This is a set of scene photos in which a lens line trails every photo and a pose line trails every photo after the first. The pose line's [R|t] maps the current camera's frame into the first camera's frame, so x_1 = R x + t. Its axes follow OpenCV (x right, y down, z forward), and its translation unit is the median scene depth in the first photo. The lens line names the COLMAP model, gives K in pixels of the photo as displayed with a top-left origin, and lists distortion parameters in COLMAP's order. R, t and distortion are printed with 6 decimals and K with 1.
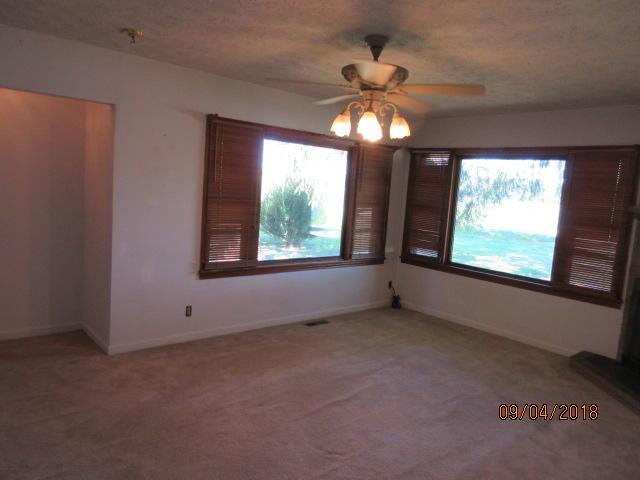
lens RADIAL K [[479.6, 0, 319.7], [0, 479.6, 238.1], [0, 0, 1]] dist [0.003016, -0.001404]
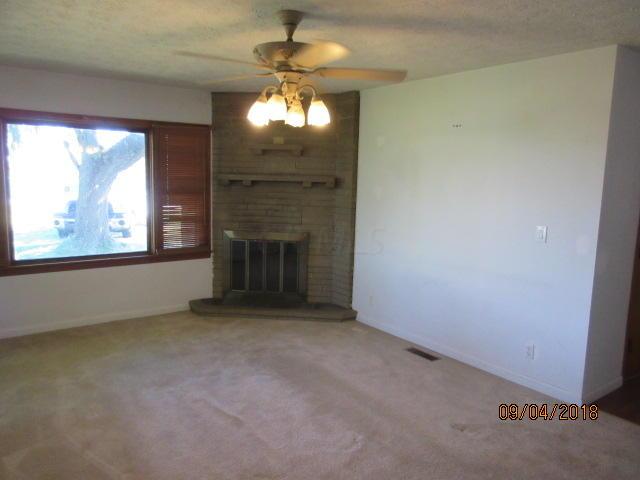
lens RADIAL K [[479.6, 0, 317.1], [0, 479.6, 241.7], [0, 0, 1]] dist [0.003016, -0.001404]
pose [[0.099814, -0.203016, 0.974075, -0.529415], [0.100428, 0.976020, 0.193130, -0.100170], [-0.989925, 0.078547, 0.117809, 0.560295]]
